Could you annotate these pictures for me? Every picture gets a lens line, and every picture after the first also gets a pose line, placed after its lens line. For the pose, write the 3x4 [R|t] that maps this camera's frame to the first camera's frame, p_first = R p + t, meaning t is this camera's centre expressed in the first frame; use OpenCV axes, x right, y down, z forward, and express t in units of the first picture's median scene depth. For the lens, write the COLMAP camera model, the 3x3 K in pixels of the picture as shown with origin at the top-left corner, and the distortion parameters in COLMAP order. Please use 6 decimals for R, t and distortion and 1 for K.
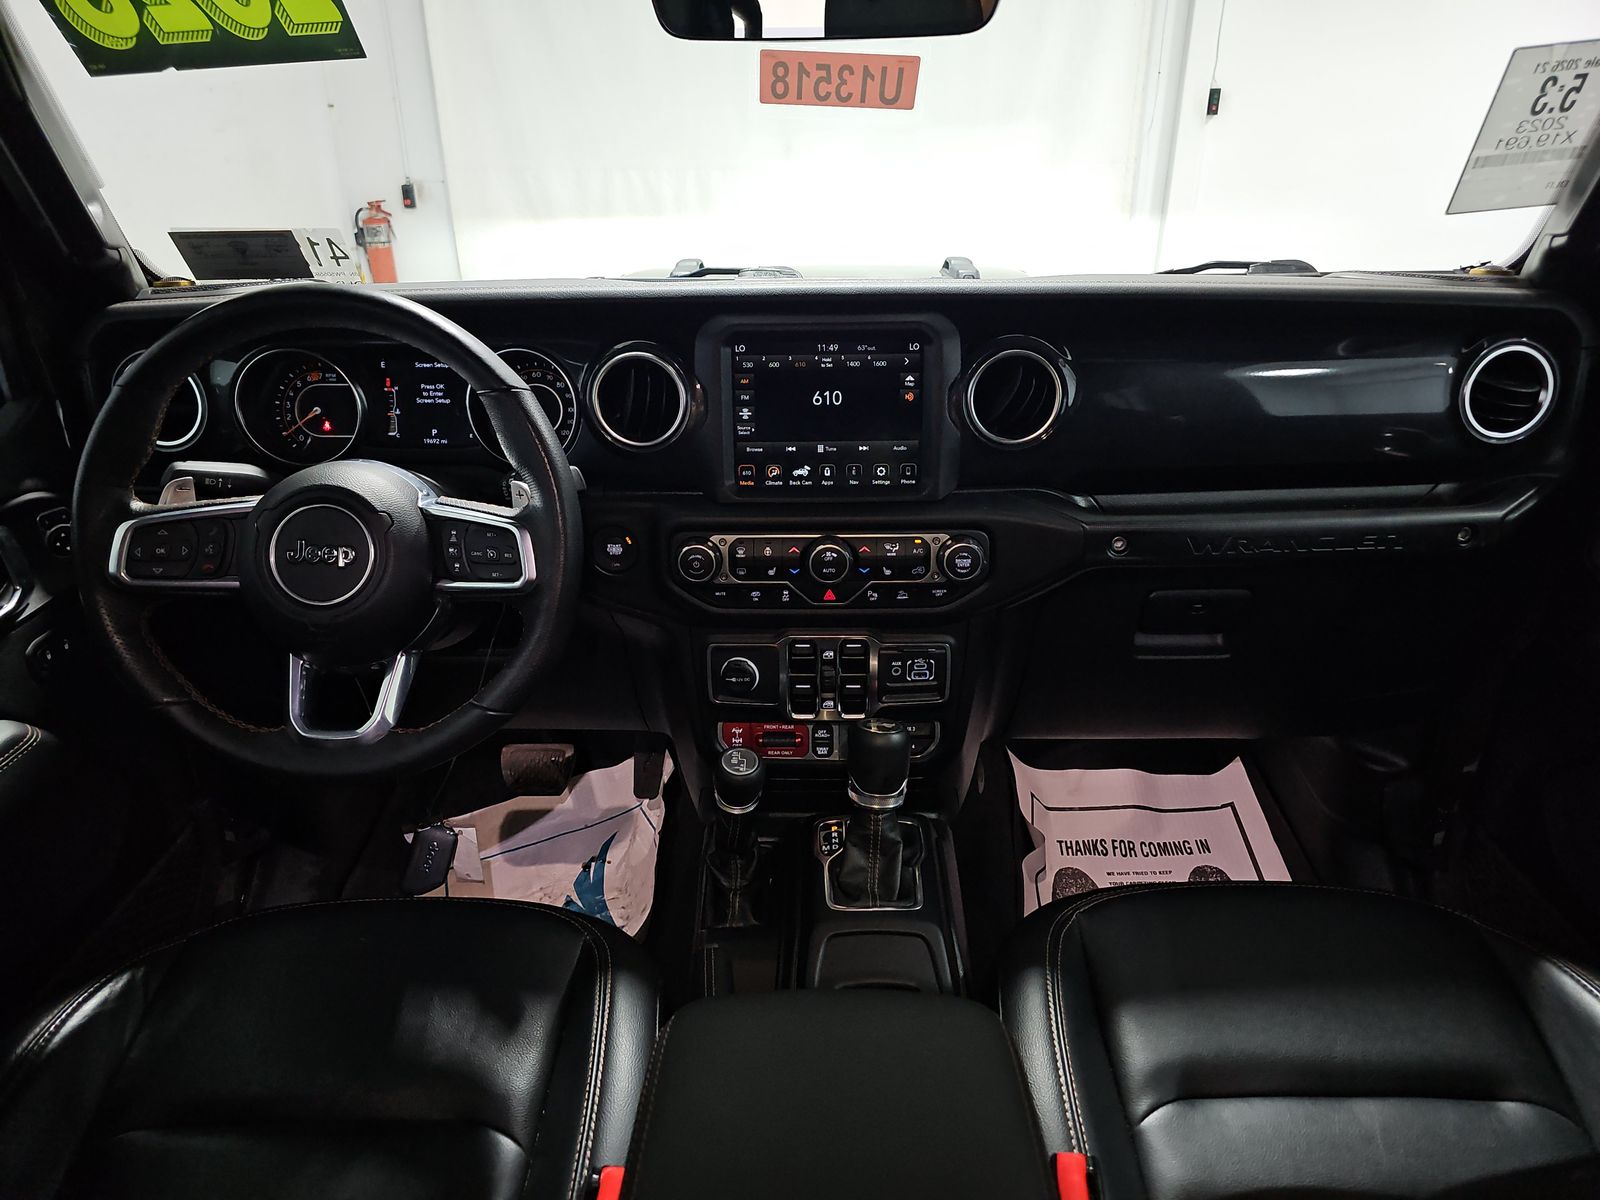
lens RADIAL K [[1080.4, 0, 813.4], [0, 1080.4, 601.1], [0, 0, 1]] dist [0.017501, -0.016386]
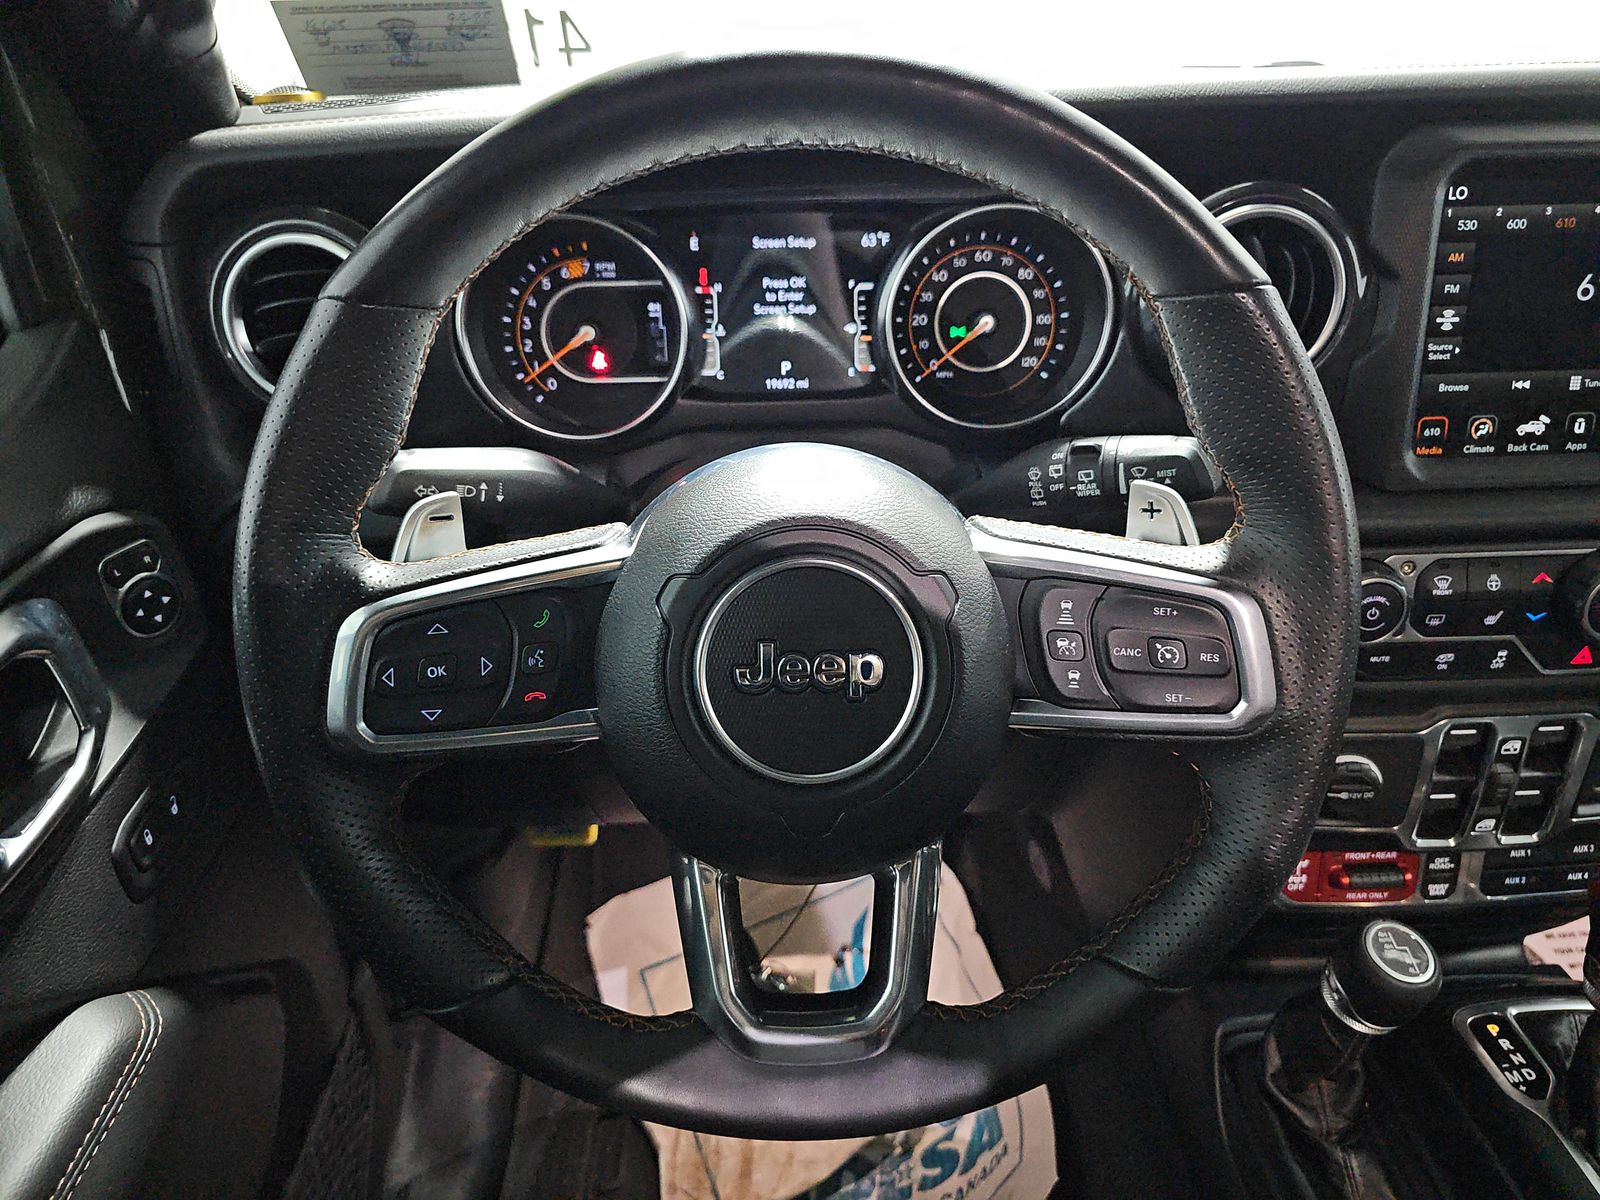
lens RADIAL K [[1080.4, 0, 783.0], [0, 1080.4, 591.3], [0, 0, 1]] dist [0.017501, -0.016386]
pose [[0.998893, -0.032701, 0.033805, -0.402471], [0.029607, 0.995655, 0.088283, -0.097306], [-0.036545, -0.087185, 0.995522, 0.470855]]
